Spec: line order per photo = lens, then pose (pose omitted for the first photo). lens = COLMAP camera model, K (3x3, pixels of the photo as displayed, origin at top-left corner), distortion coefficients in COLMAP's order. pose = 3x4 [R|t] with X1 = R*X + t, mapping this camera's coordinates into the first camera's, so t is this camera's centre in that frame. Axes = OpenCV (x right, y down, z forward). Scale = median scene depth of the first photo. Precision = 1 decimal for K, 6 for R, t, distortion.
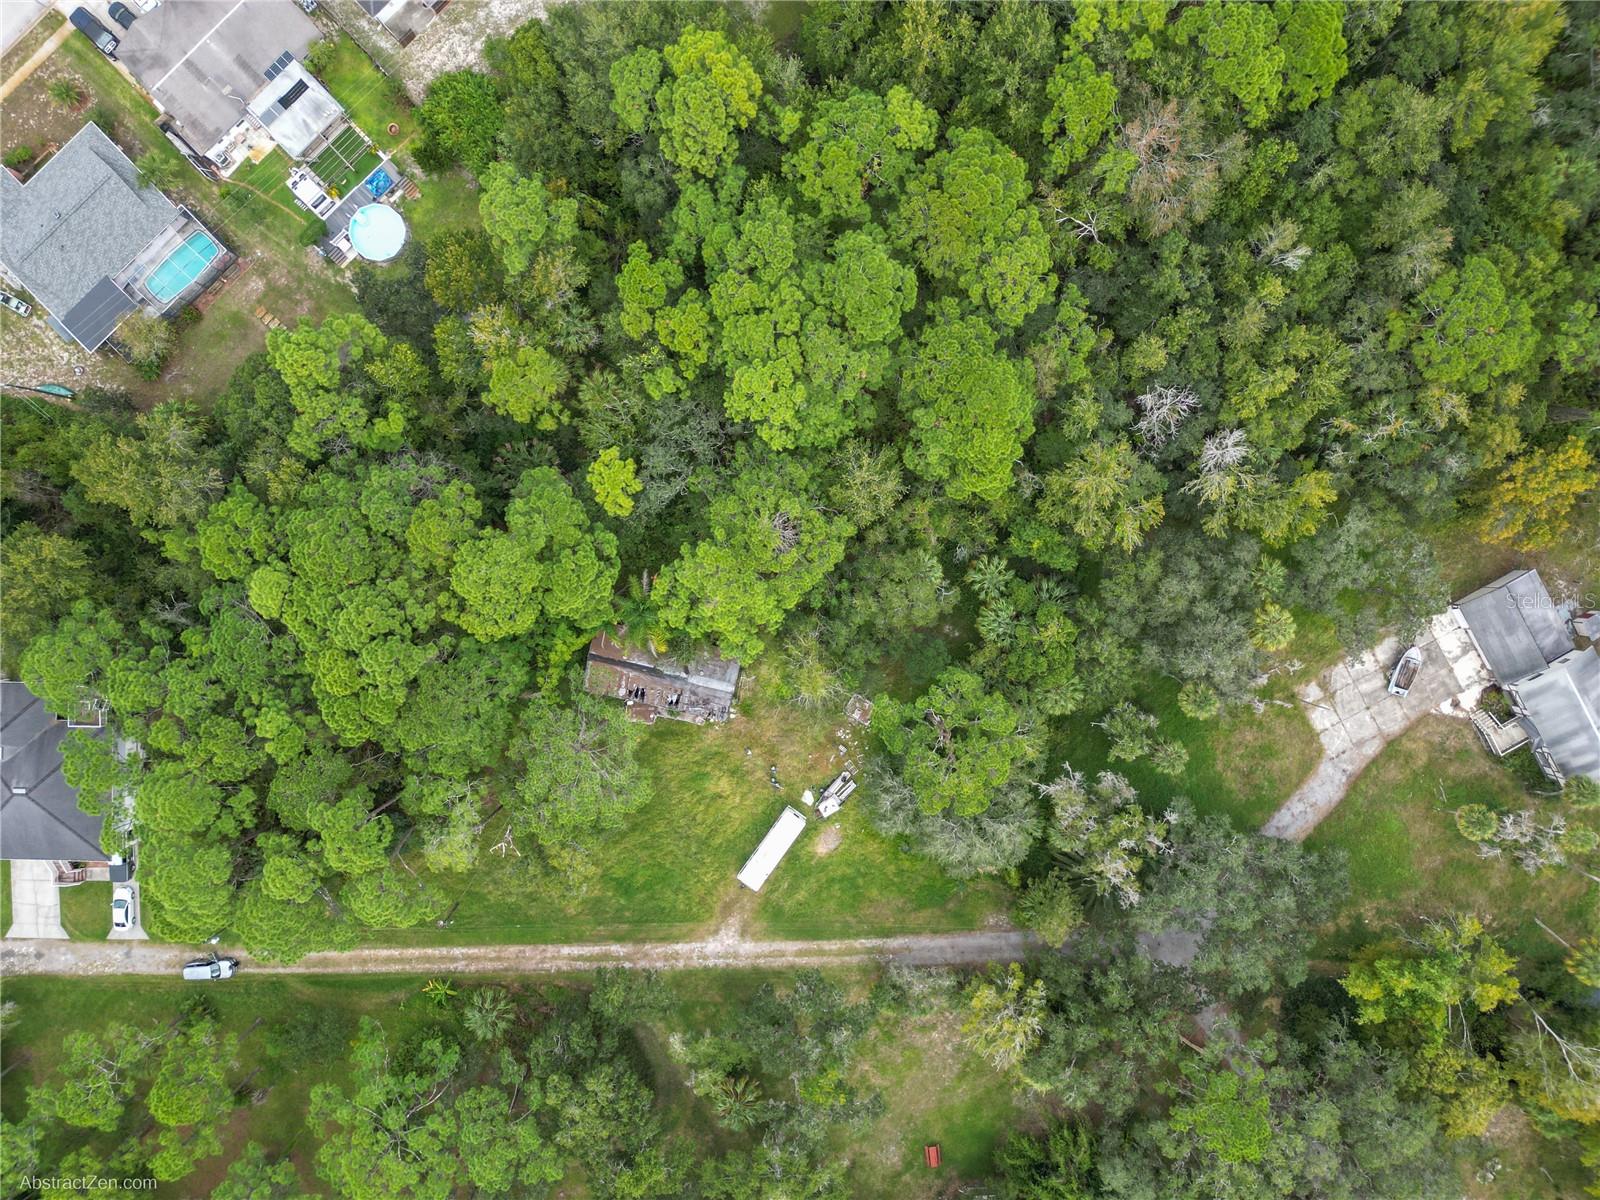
lens RADIAL K [[1135.3, 0, 810.6], [0, 1135.3, 588.3], [0, 0, 1]] dist [0.066570, -0.068709]
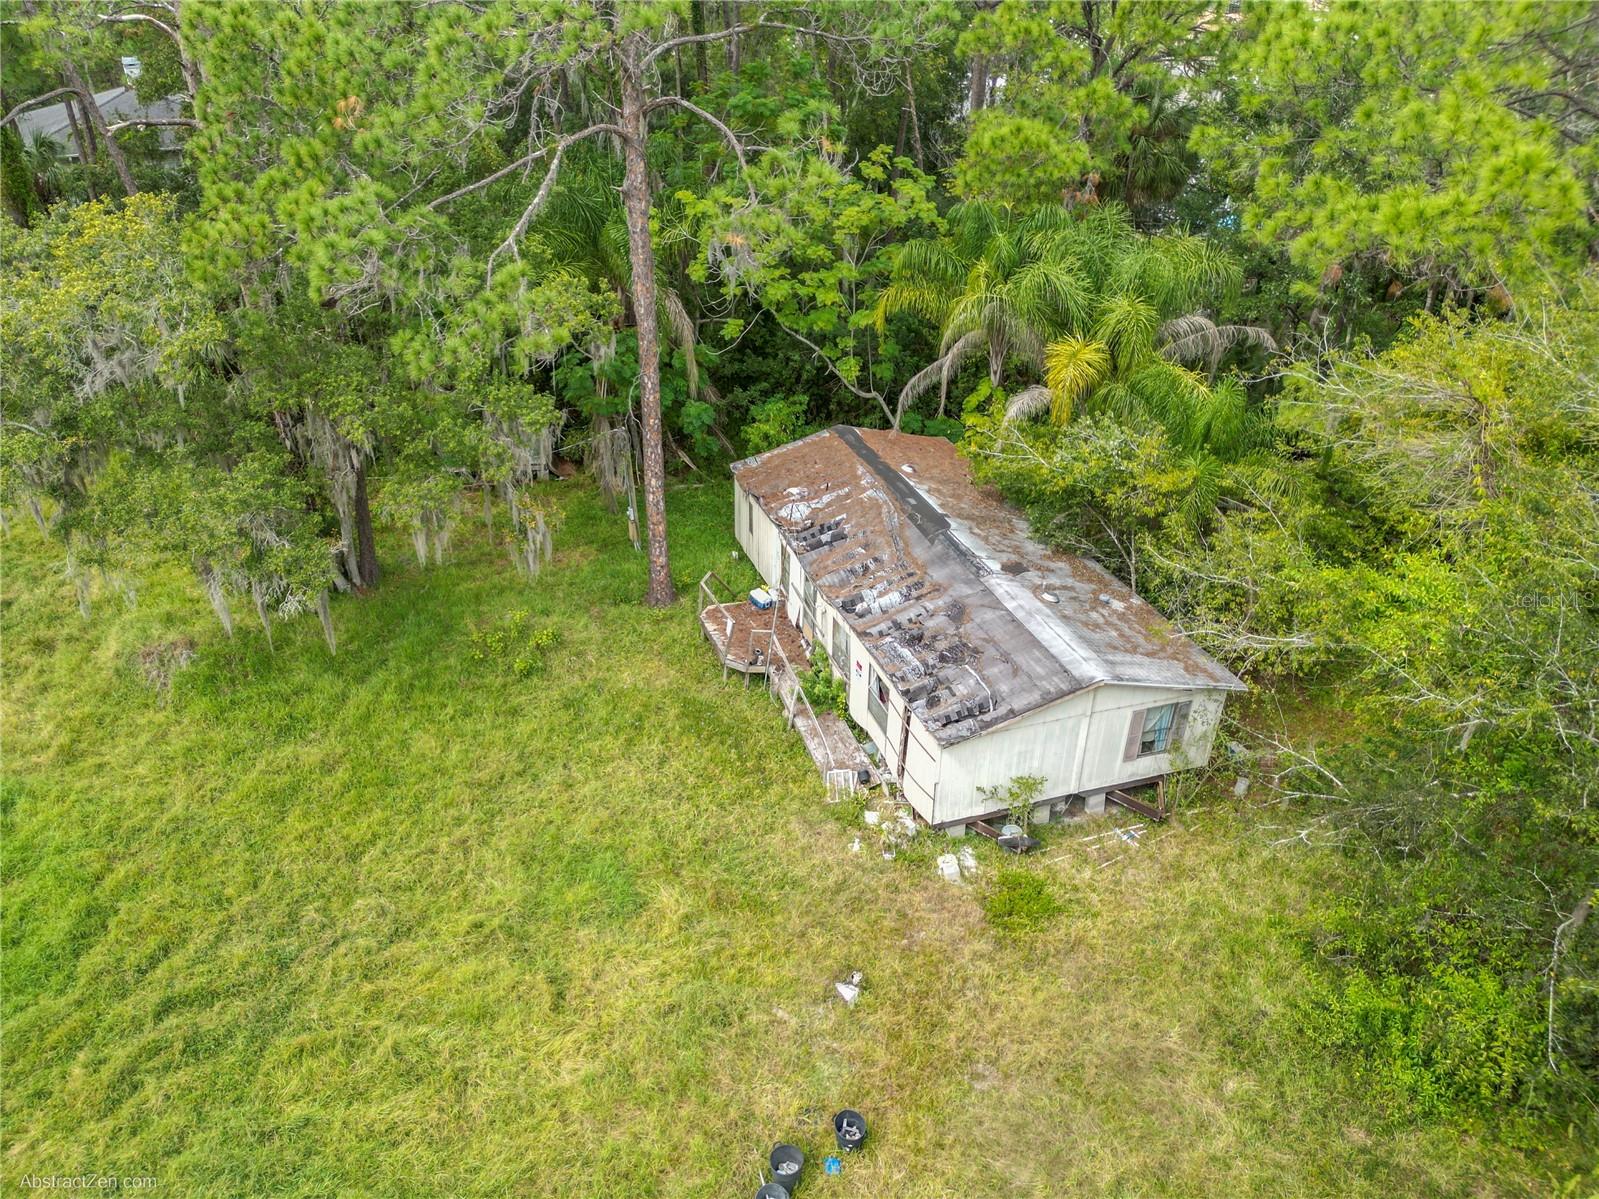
lens RADIAL K [[1152.9, 0, 770.5], [0, 1152.9, 636.6], [0, 0, 1]] dist [0.061050, -0.064143]
pose [[0.519975, 0.445196, -0.728990, 0.048280], [-0.853606, 0.239501, -0.462598, 0.226941], [-0.031353, 0.862809, 0.504556, 0.861260]]
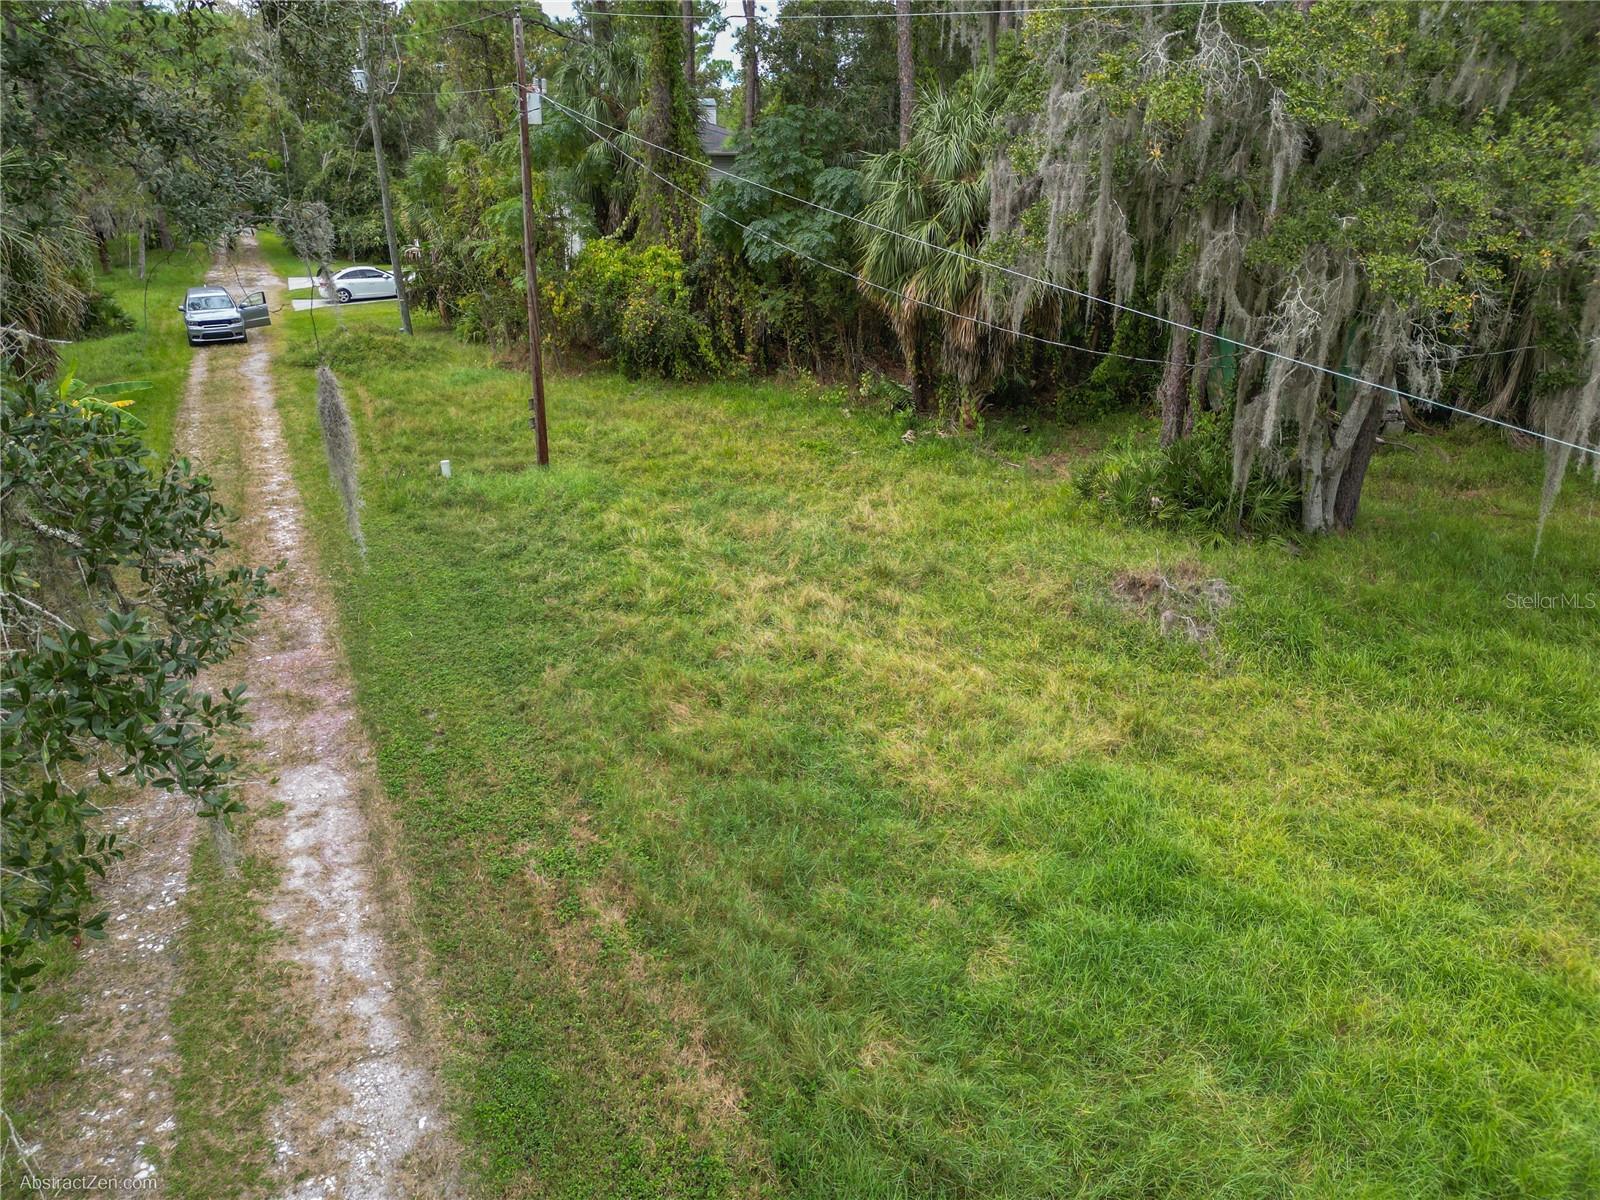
lens RADIAL K [[1135.3, 0, 810.6], [0, 1135.3, 588.3], [0, 0, 1]] dist [0.066570, -0.068709]
pose [[0.422560, 0.321805, -0.847281, -0.108313], [-0.905925, 0.121837, -0.405533, 0.318619], [-0.027273, 0.938934, 0.343014, 0.952753]]
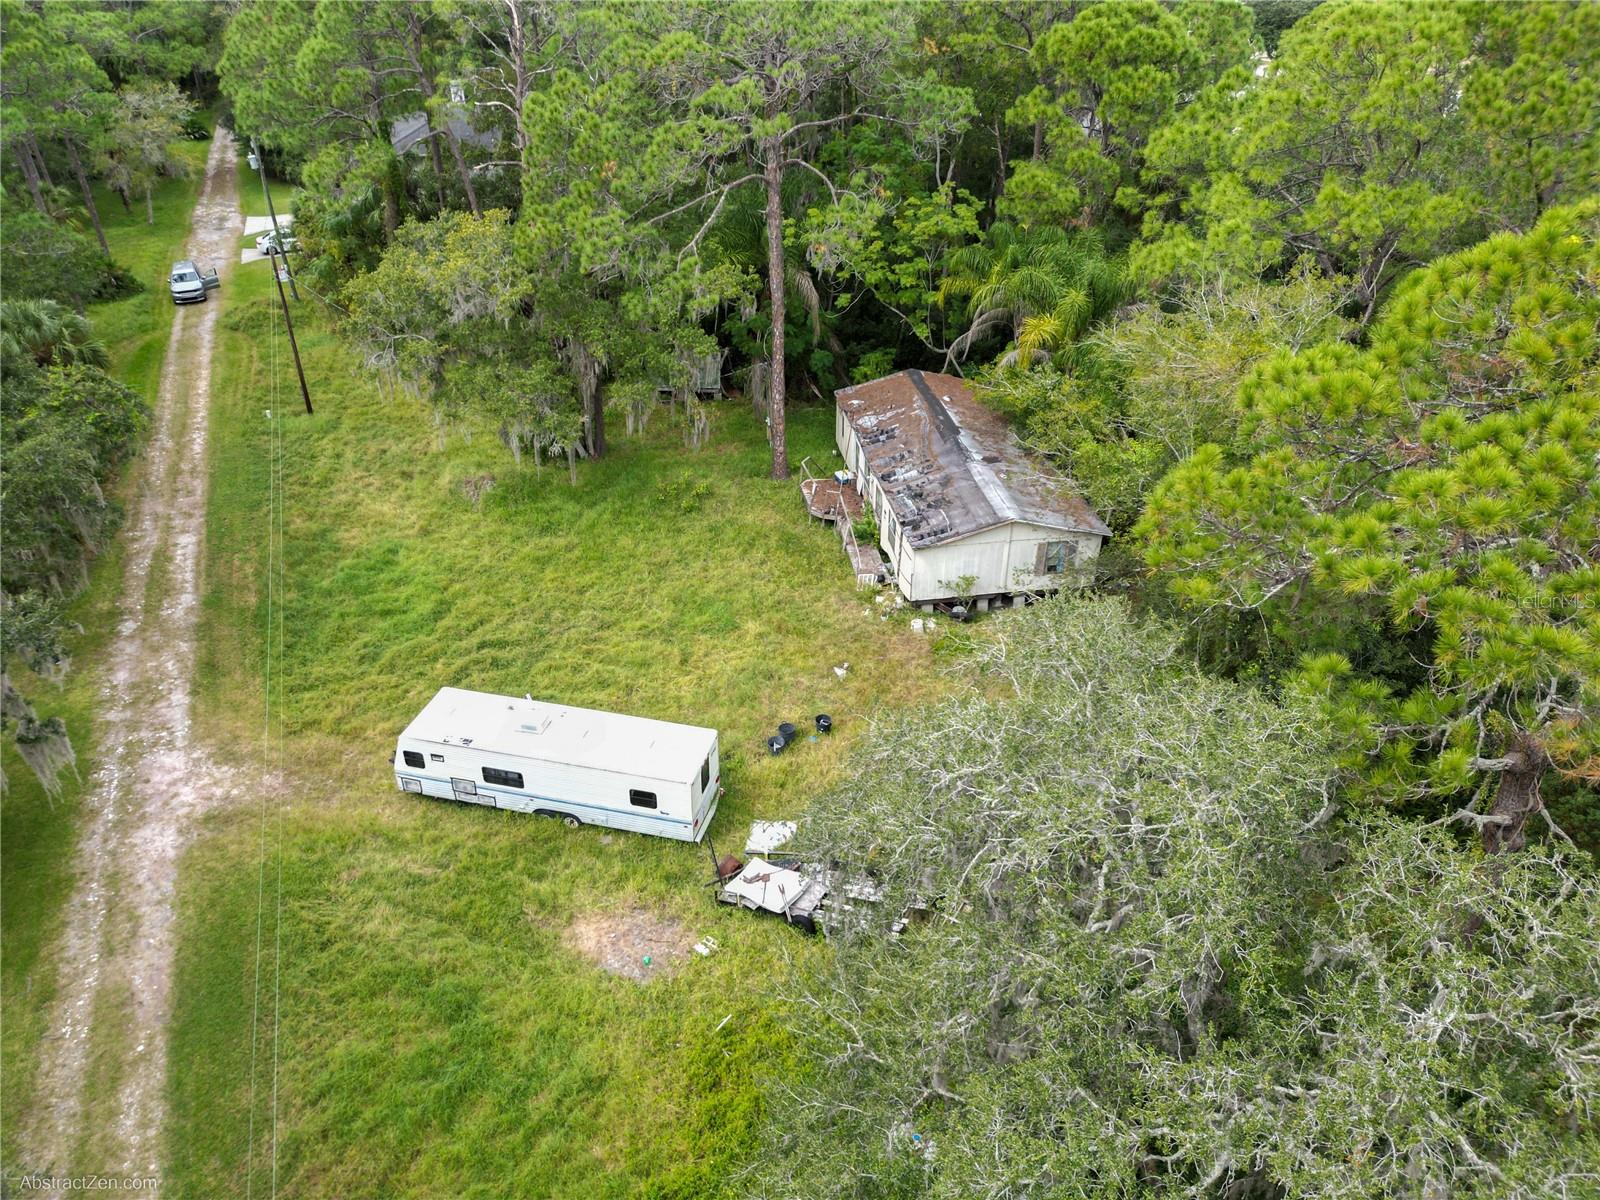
lens RADIAL K [[1107.7, 0, 817.1], [0, 1107.7, 618.6], [0, 0, 1]] dist [0.066164, -0.073191]
pose [[0.385054, 0.495203, -0.778786, 0.182034], [-0.922275, 0.175555, -0.344369, 0.257378], [-0.033812, 0.850855, 0.524311, 0.823137]]
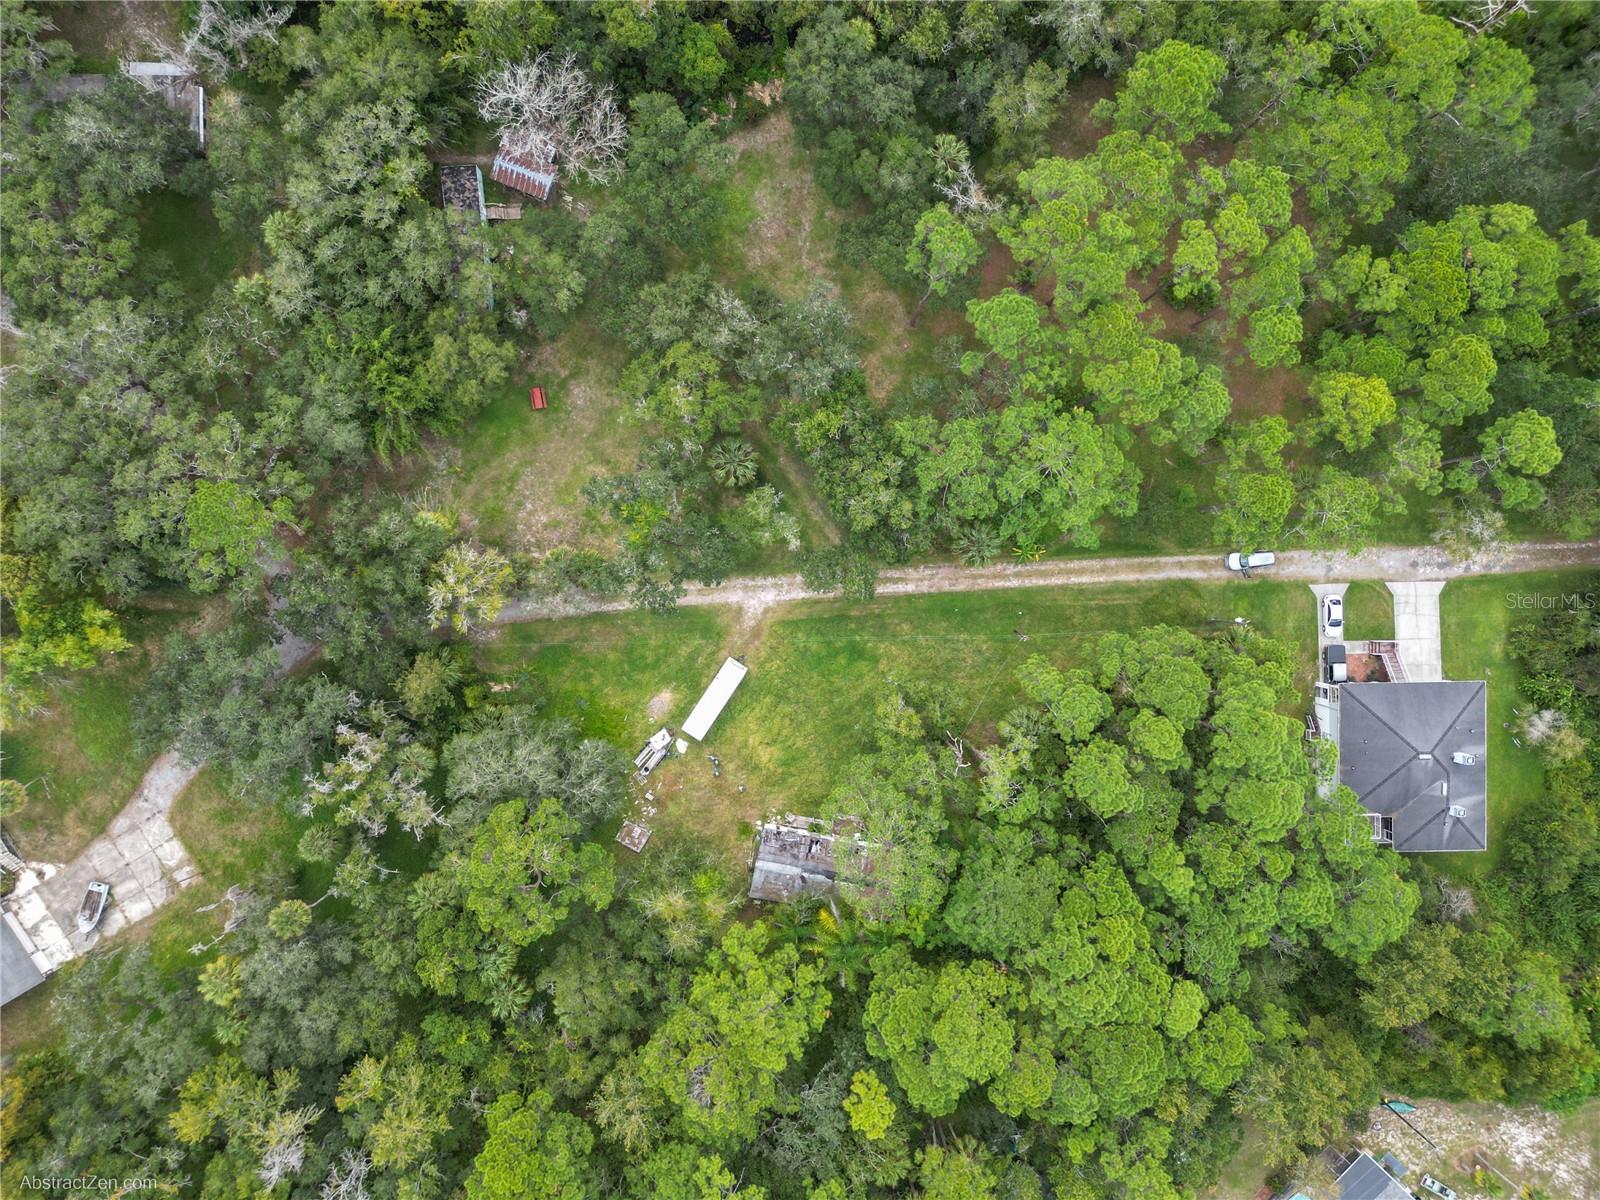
lens RADIAL K [[1135.3, 0, 810.6], [0, 1135.3, 588.3], [0, 0, 1]] dist [0.066570, -0.068709]
pose [[-0.998381, 0.044948, -0.034871, -0.089330], [-0.042327, -0.996465, -0.072571, 0.397437], [-0.038010, -0.070977, 0.996753, -0.013894]]
